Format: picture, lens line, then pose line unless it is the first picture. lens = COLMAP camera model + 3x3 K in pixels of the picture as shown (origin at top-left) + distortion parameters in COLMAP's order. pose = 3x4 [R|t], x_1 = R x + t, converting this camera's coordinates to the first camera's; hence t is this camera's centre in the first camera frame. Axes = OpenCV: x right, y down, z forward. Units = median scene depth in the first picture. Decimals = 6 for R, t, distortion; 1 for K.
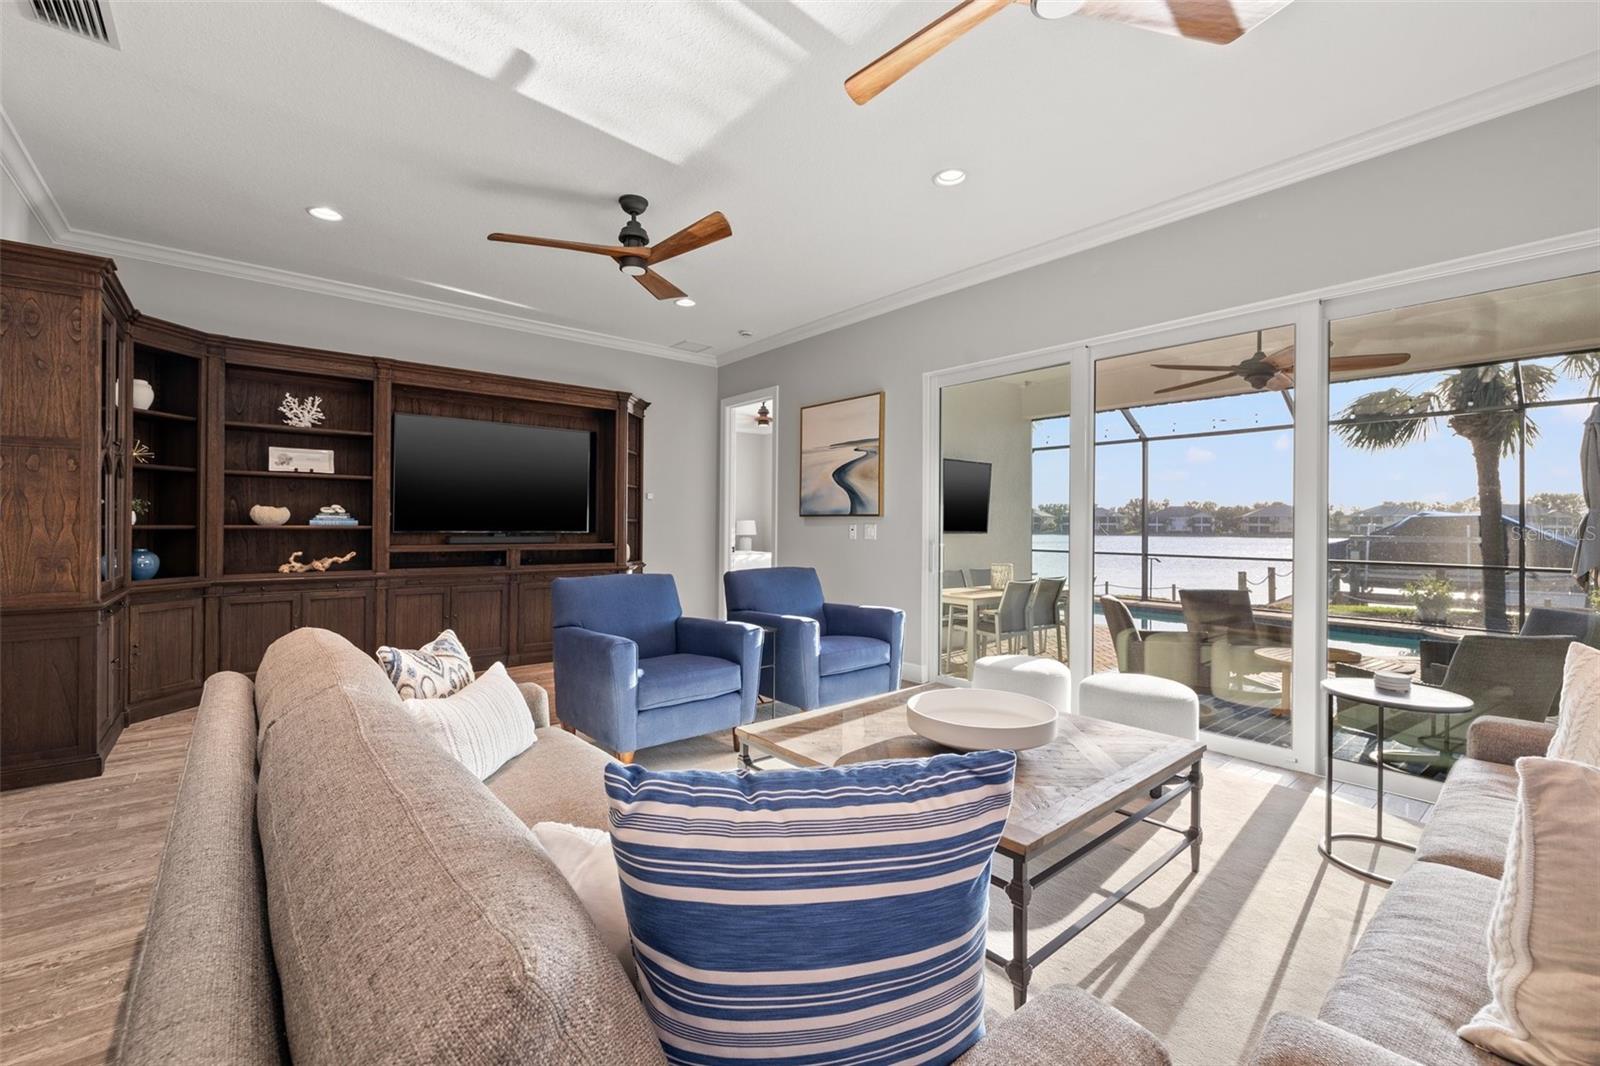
lens RADIAL K [[670.9, 0, 787.2], [0, 670.9, 529.5], [0, 0, 1]] dist [-0.000039, -0.000074]
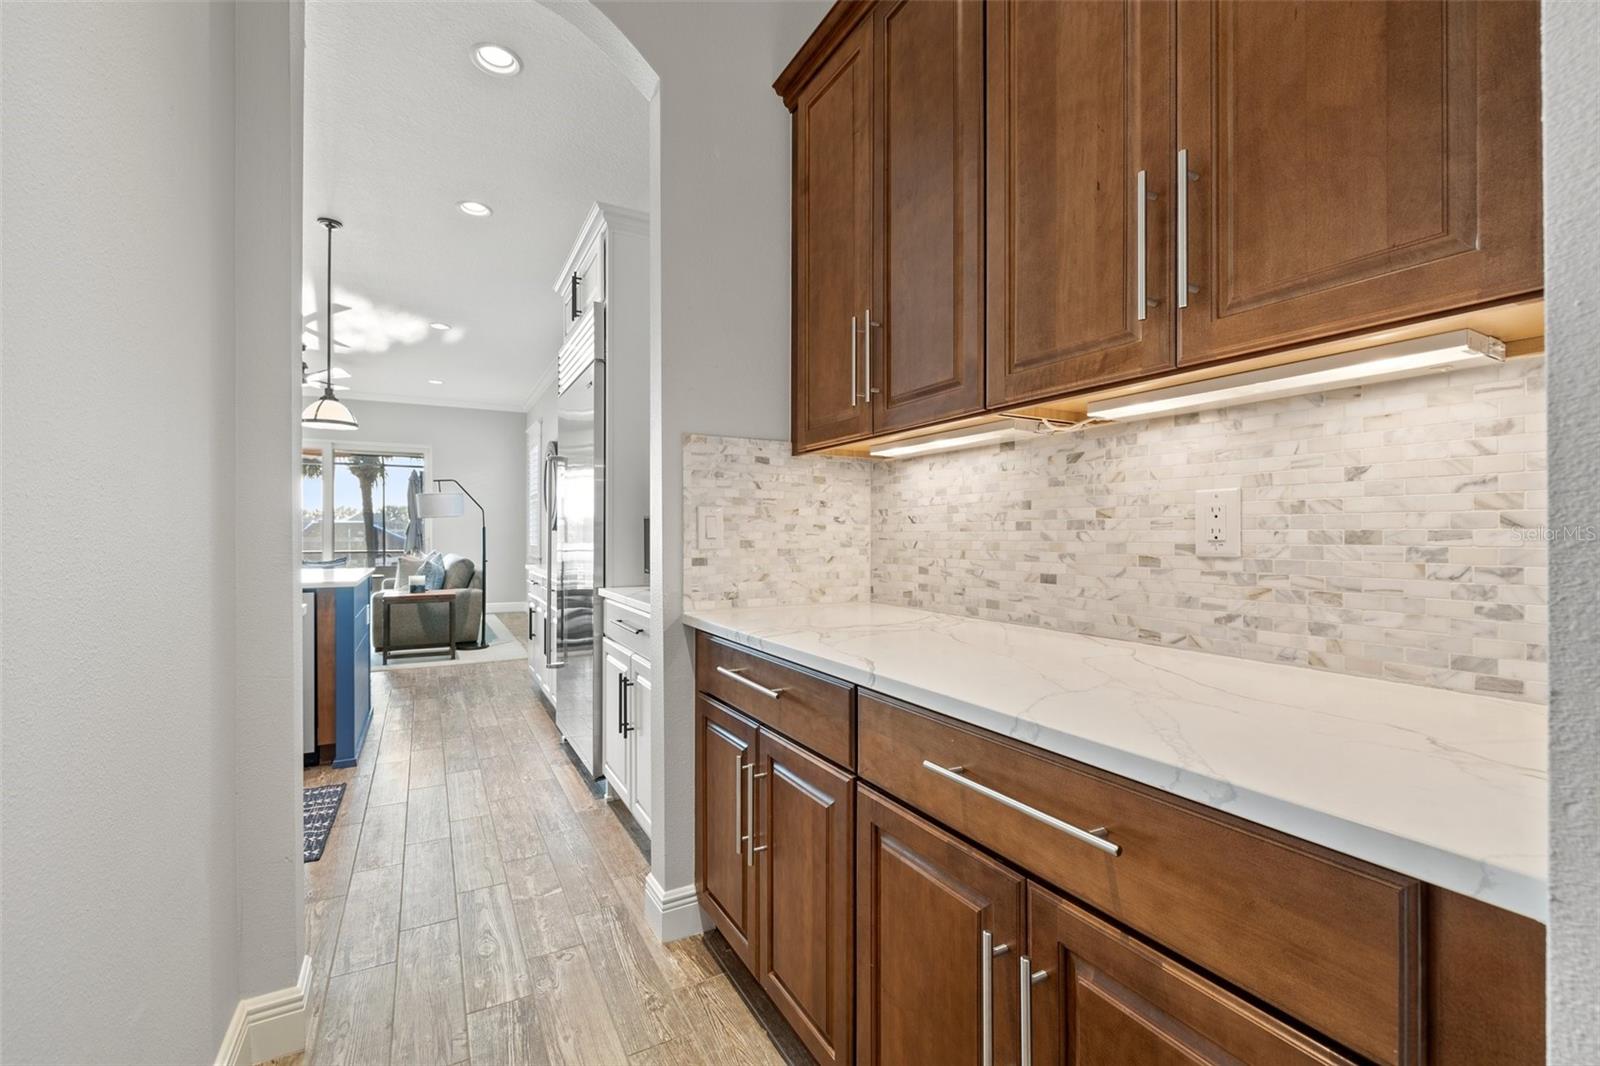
lens RADIAL K [[667.6, 0, 791.6], [0, 667.6, 532.2], [0, 0, 1]] dist [-0.003802, -0.000311]
pose [[0.179981, -0.005542, 0.983655, -0.882058], [0.007890, 0.999960, 0.004190, 0.009726], [-0.983639, 0.007007, 0.180017, -0.754737]]
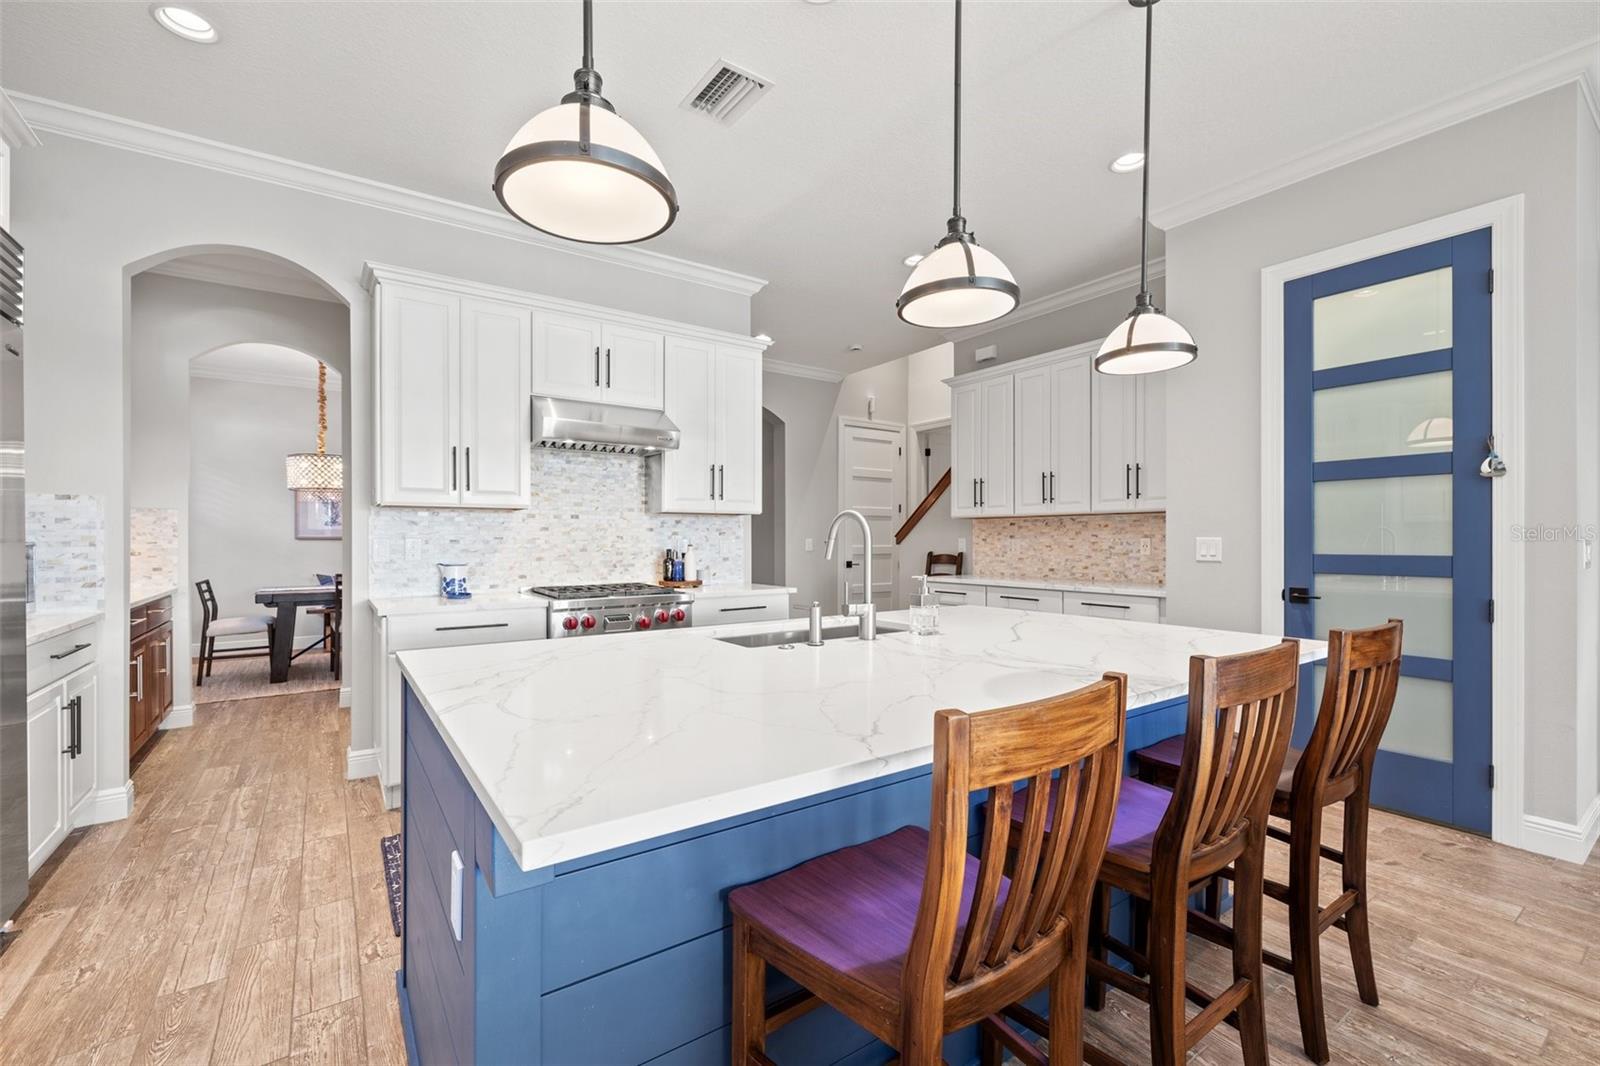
lens RADIAL K [[673.7, 0, 798.0], [0, 673.7, 542.5], [0, 0, 1]] dist [-0.000149, 0.000263]
pose [[-0.068697, -0.003399, -0.997632, -0.072621], [-0.006326, 0.999976, -0.002971, -0.003222], [0.997618, 0.006106, -0.068717, -0.065562]]
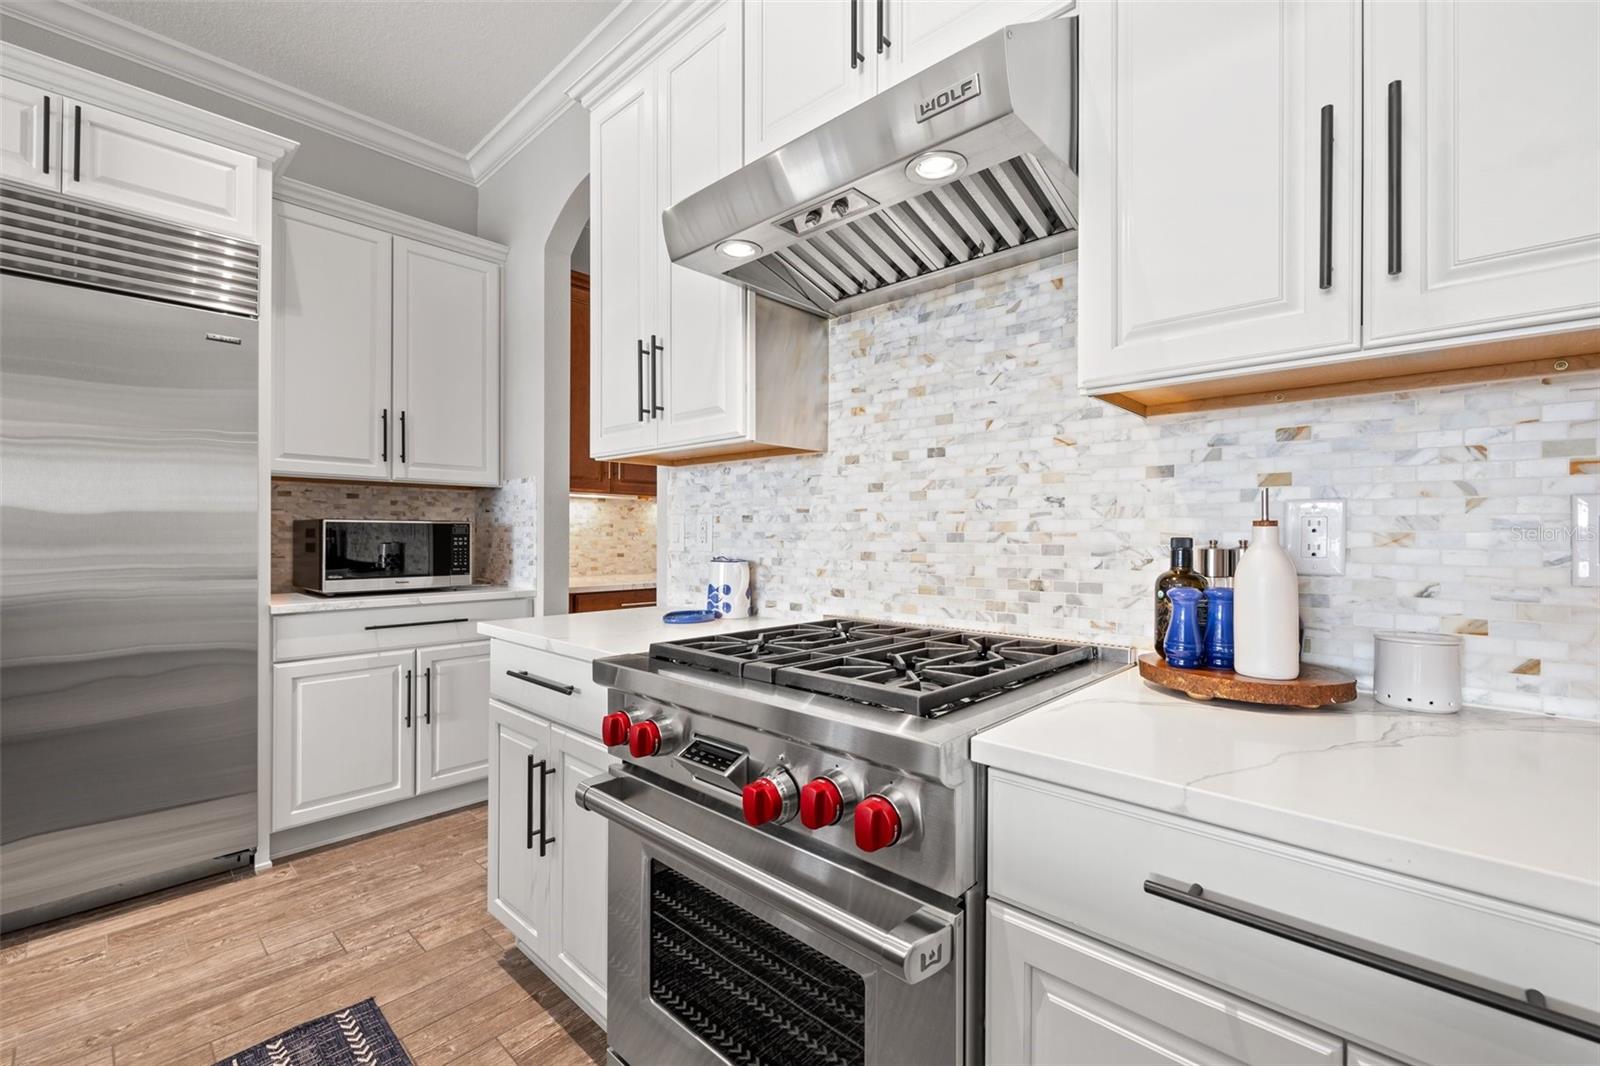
lens RADIAL K [[667.6, 0, 791.6], [0, 667.6, 532.2], [0, 0, 1]] dist [-0.003802, -0.000311]
pose [[-0.991276, -0.011289, -0.131320, -0.677141], [-0.011940, 0.999920, 0.004172, 0.001648], [0.131263, 0.005703, -0.991331, -0.083229]]
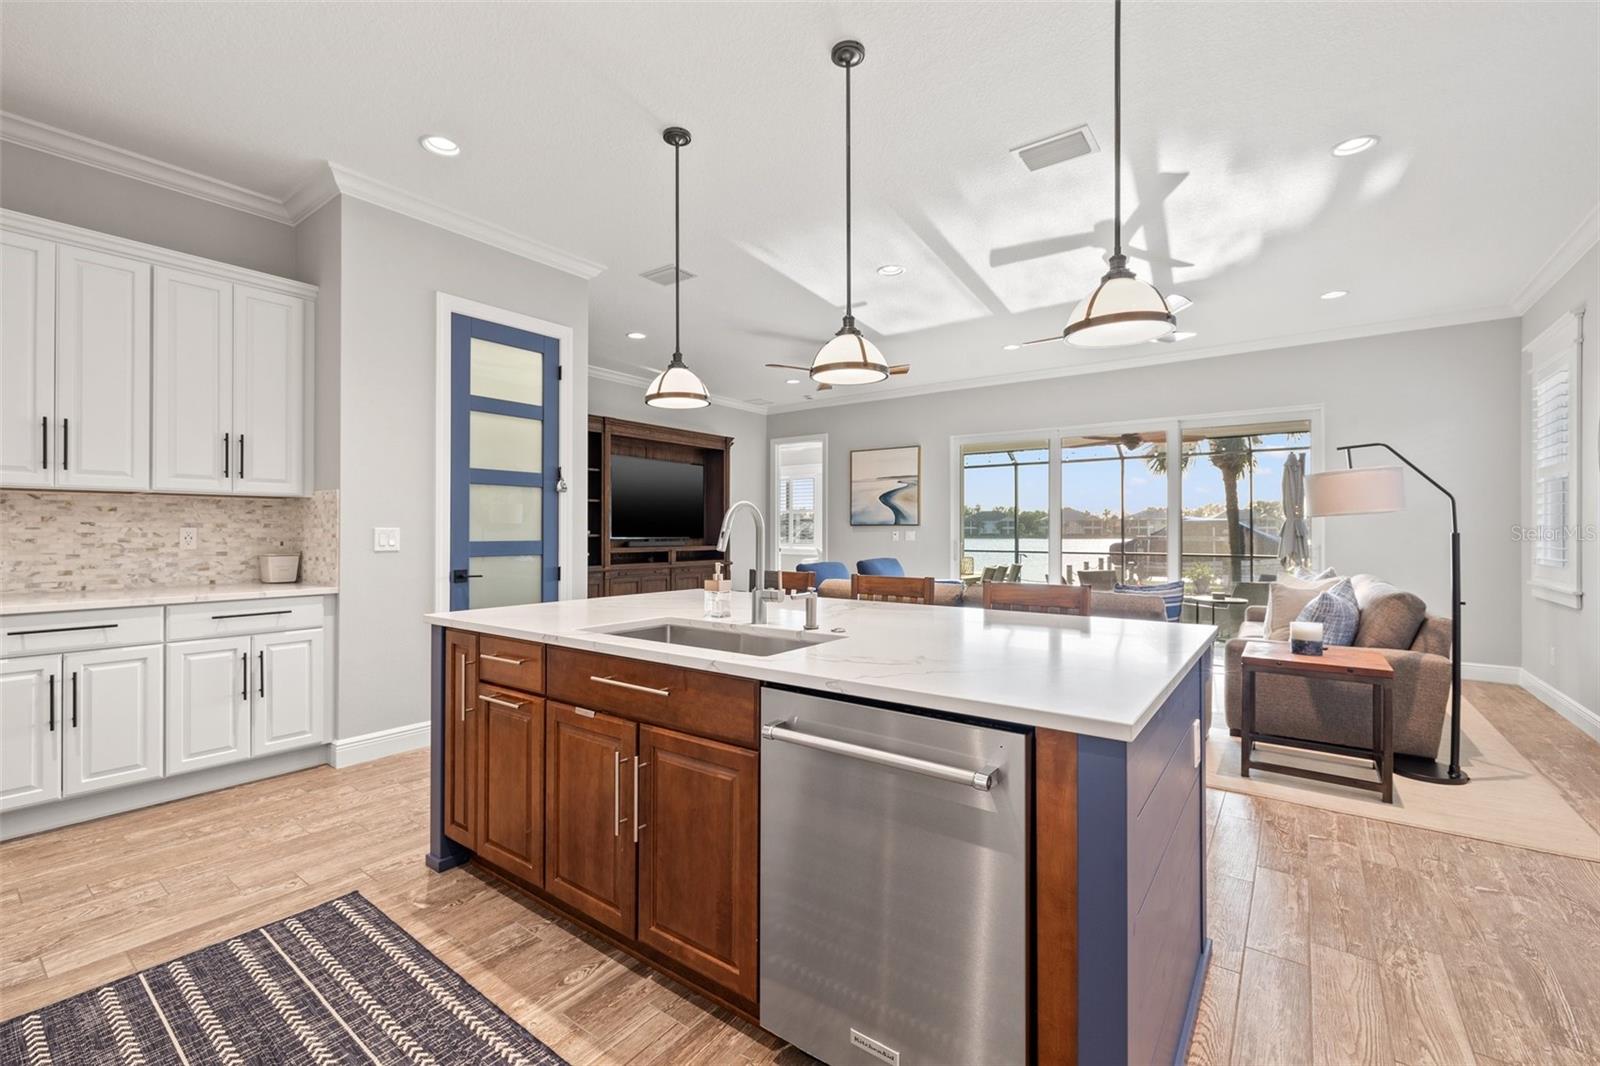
lens RADIAL K [[683.0, 0, 774.7], [0, 683.0, 535.2], [0, 0, 1]] dist [-0.001919, 0.000000]
pose [[0.973805, -0.008358, 0.227230, -0.524145], [0.008153, 0.999965, 0.001844, -0.003296], [-0.227237, 0.000057, 0.973839, -0.444088]]
